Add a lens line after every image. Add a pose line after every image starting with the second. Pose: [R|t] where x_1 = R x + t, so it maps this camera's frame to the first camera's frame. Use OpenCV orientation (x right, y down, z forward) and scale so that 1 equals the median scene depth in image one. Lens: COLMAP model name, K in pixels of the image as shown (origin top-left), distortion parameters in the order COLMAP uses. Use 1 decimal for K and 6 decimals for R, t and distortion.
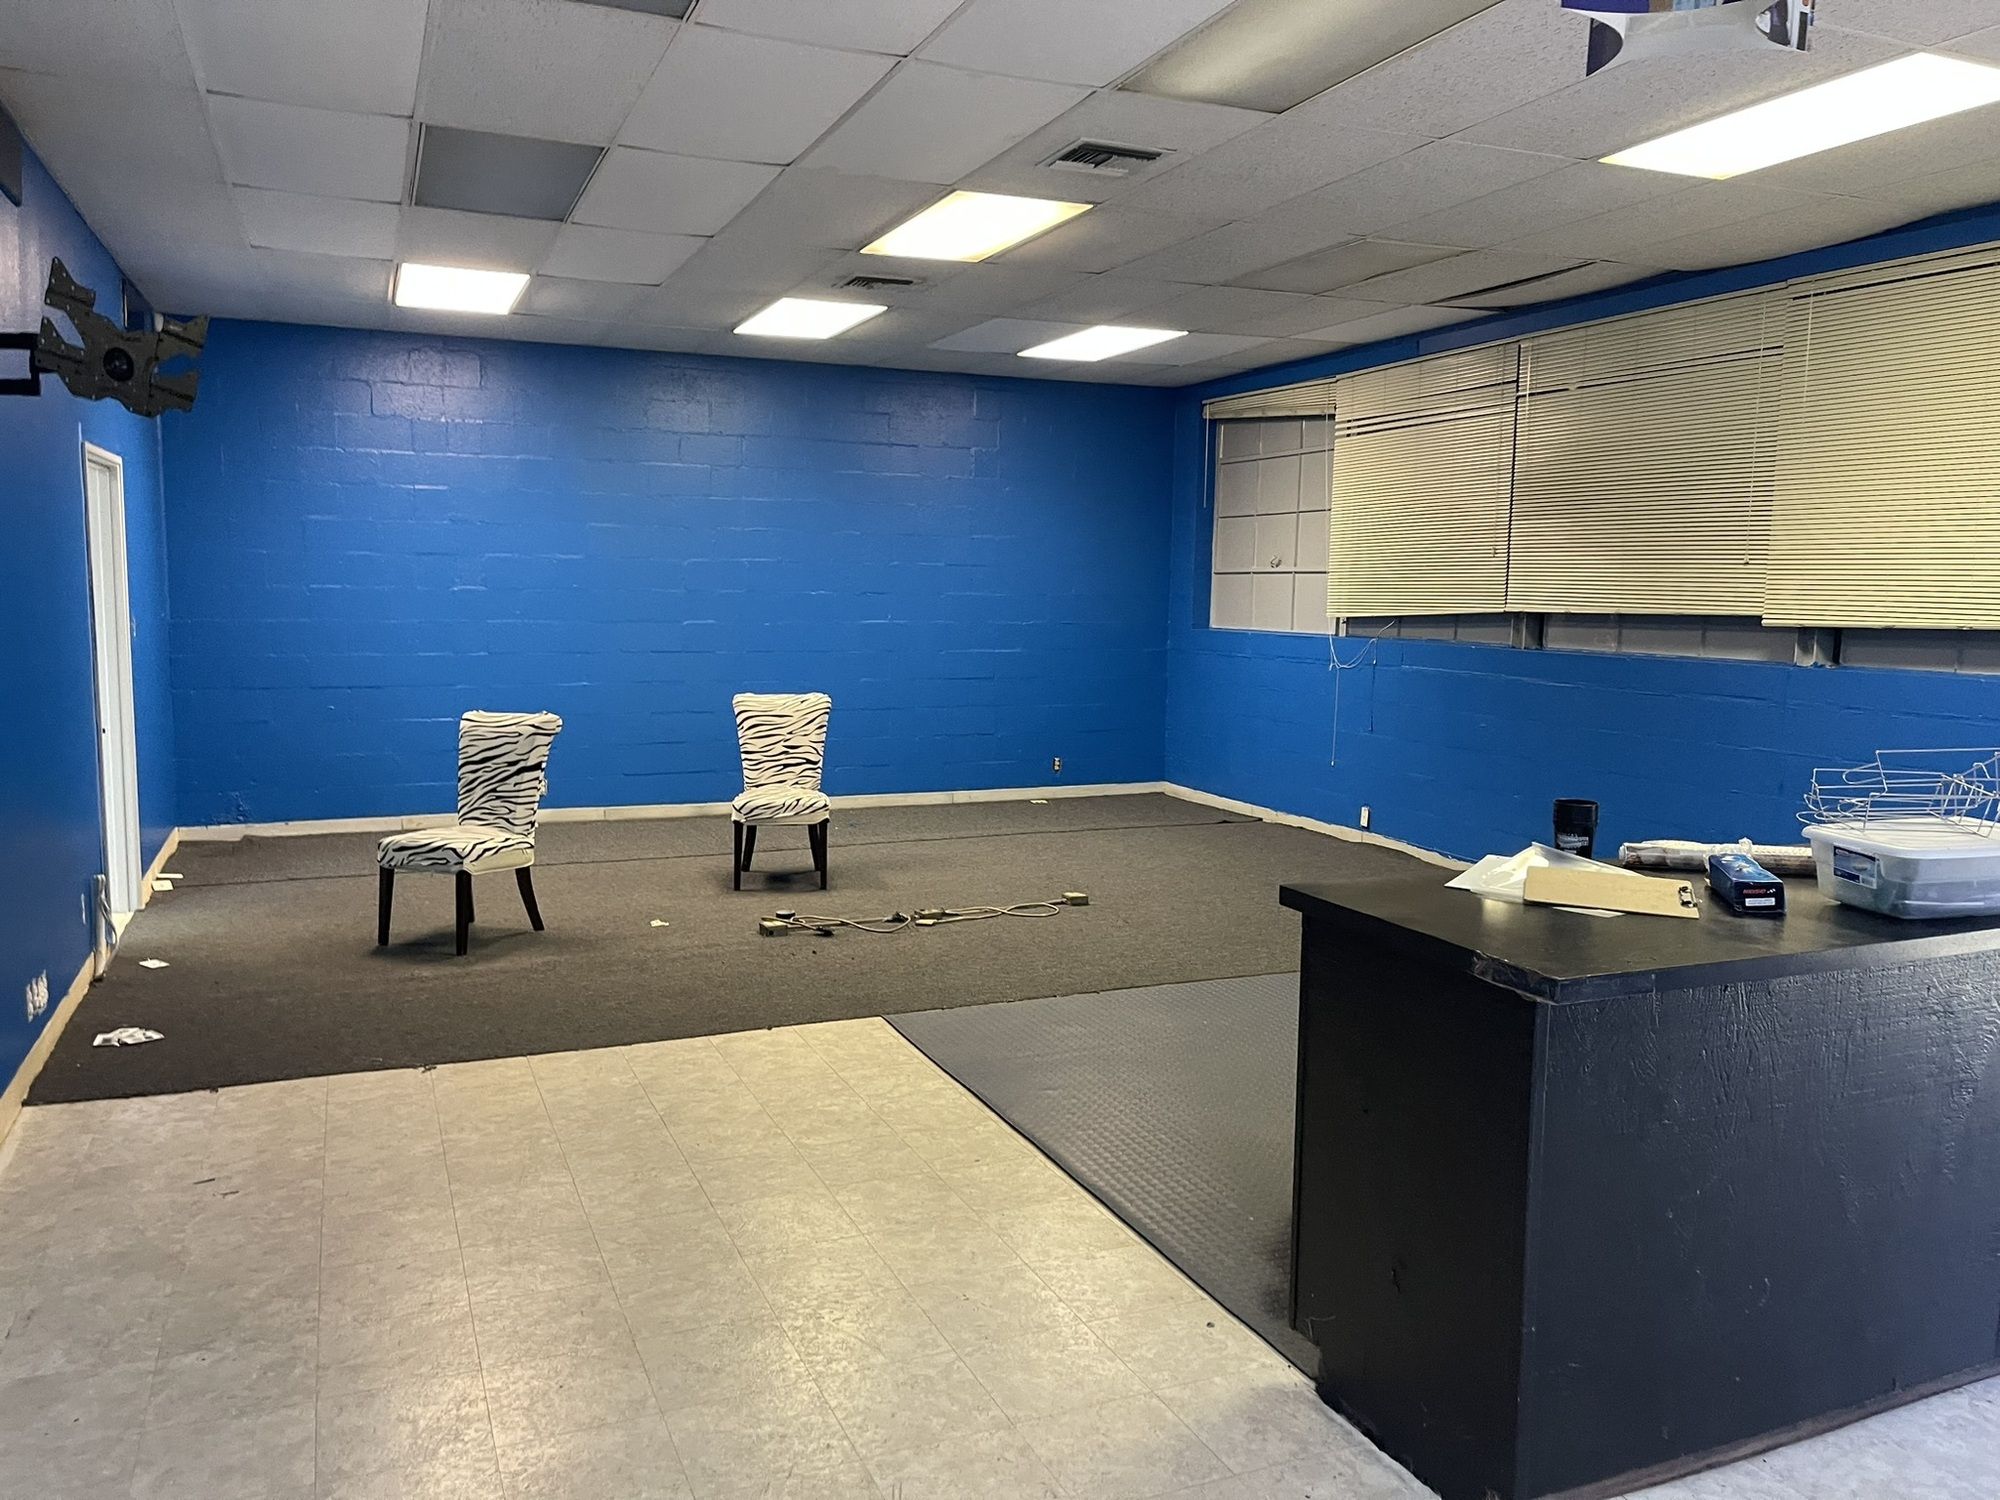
lens RADIAL K [[1496.3, 0, 1008.0], [0, 1496.3, 755.6], [0, 0, 1]] dist [0.060595, -0.070119]
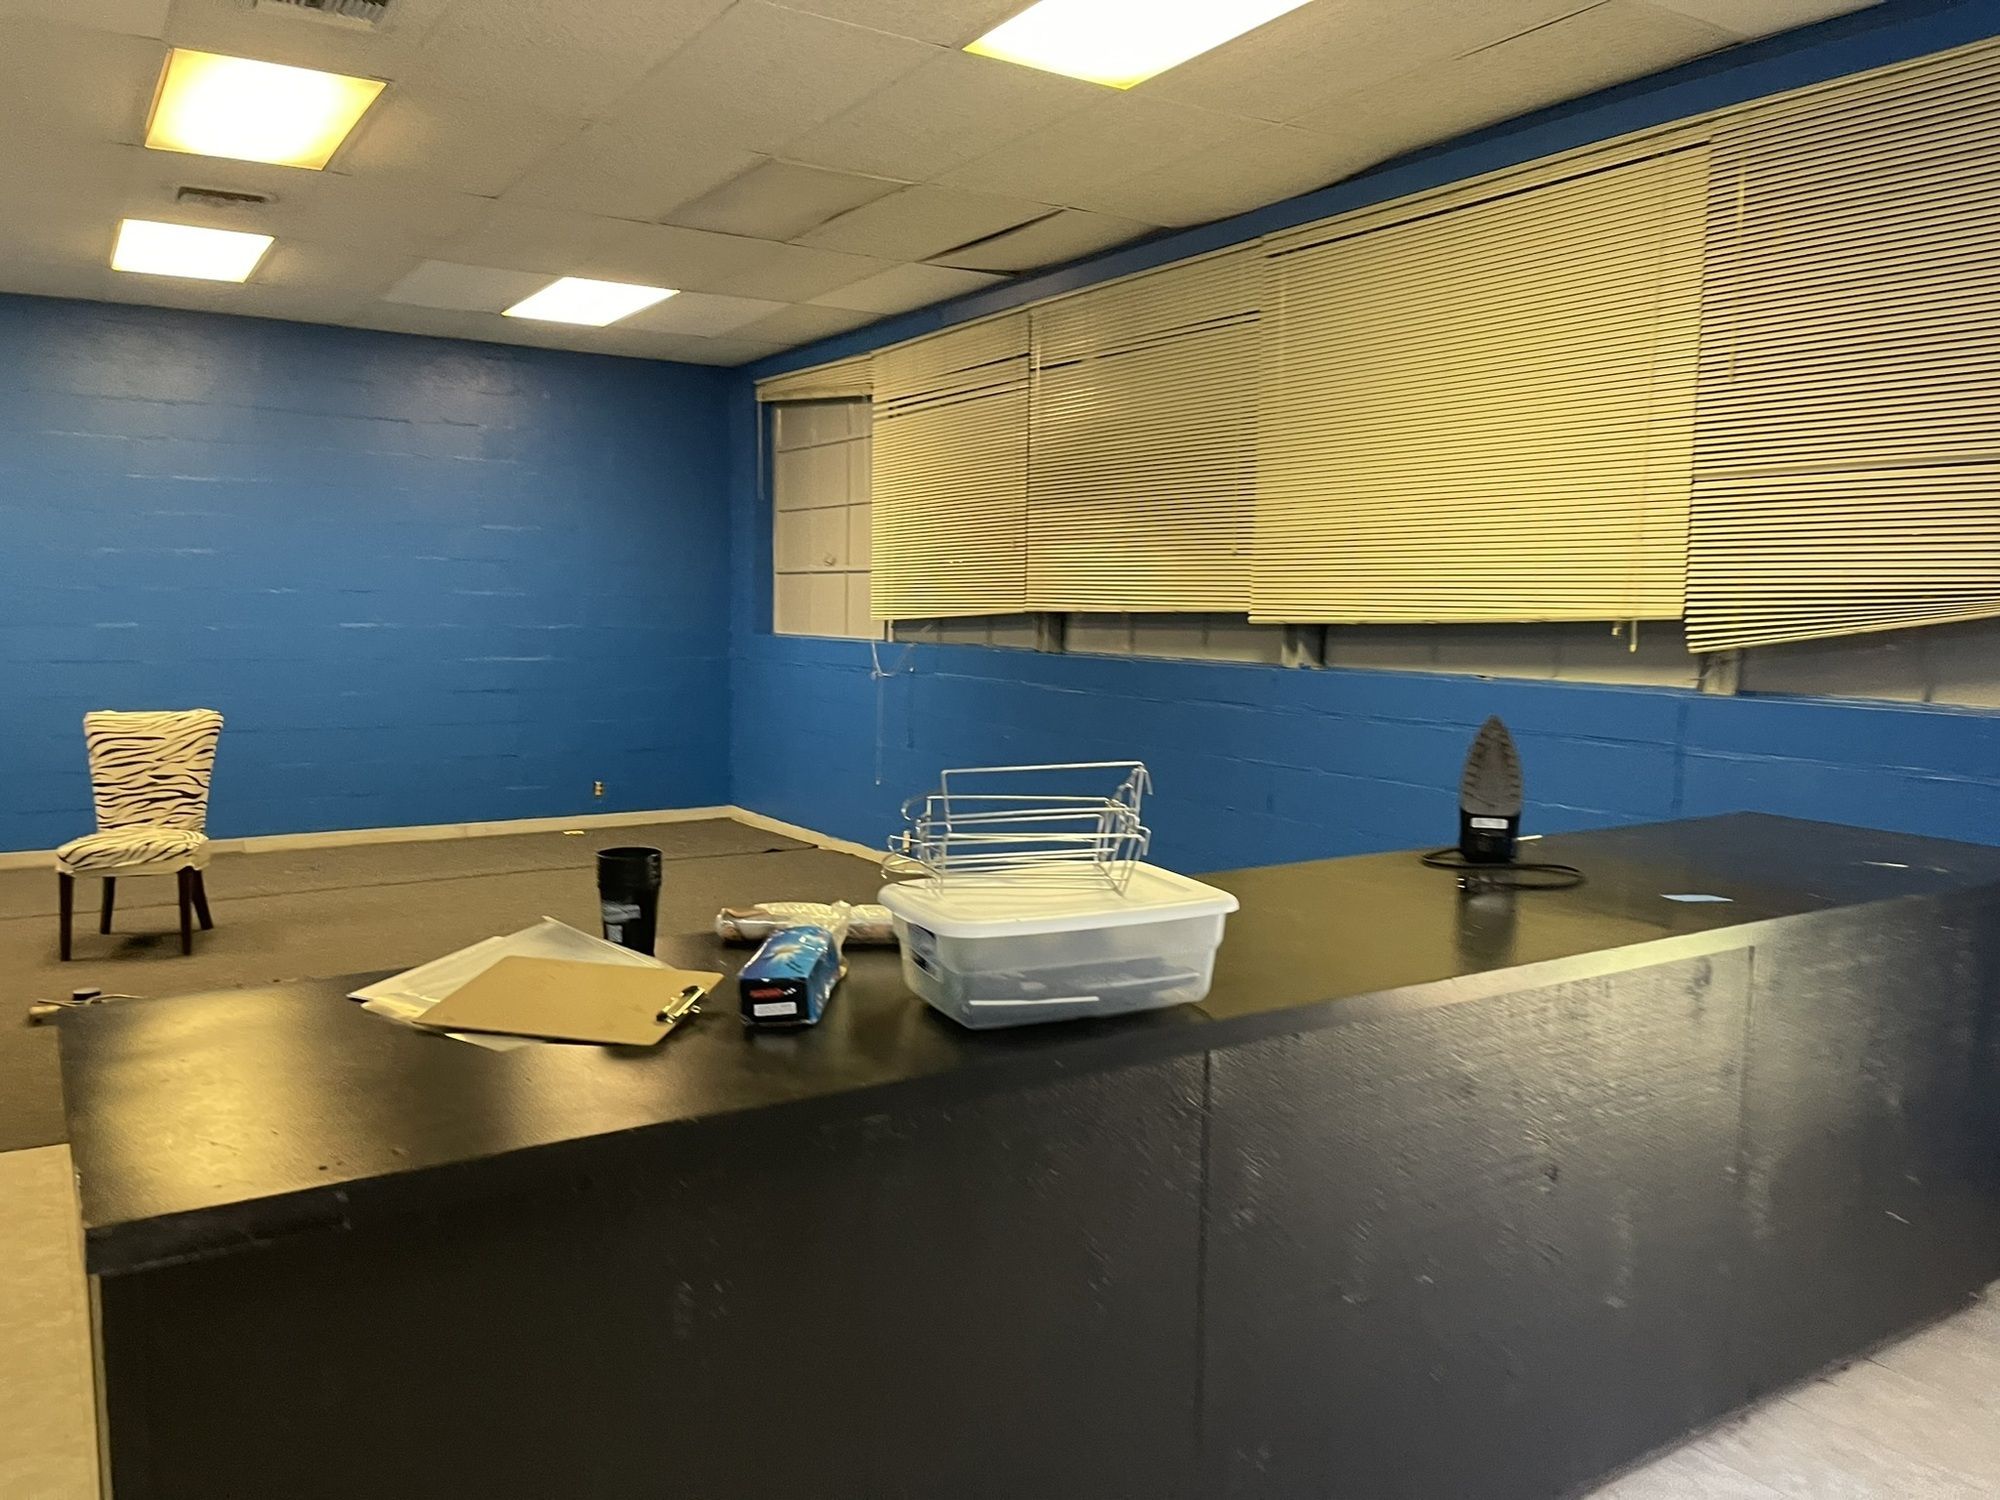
lens RADIAL K [[1497.0, 0, 1021.1], [0, 1497.0, 747.2], [0, 0, 1]] dist [0.049213, -0.059946]
pose [[0.984459, -0.014933, 0.174979, 0.167368], [0.017968, 0.999714, -0.015774, -0.000644], [-0.174693, 0.018673, 0.984446, 0.121932]]
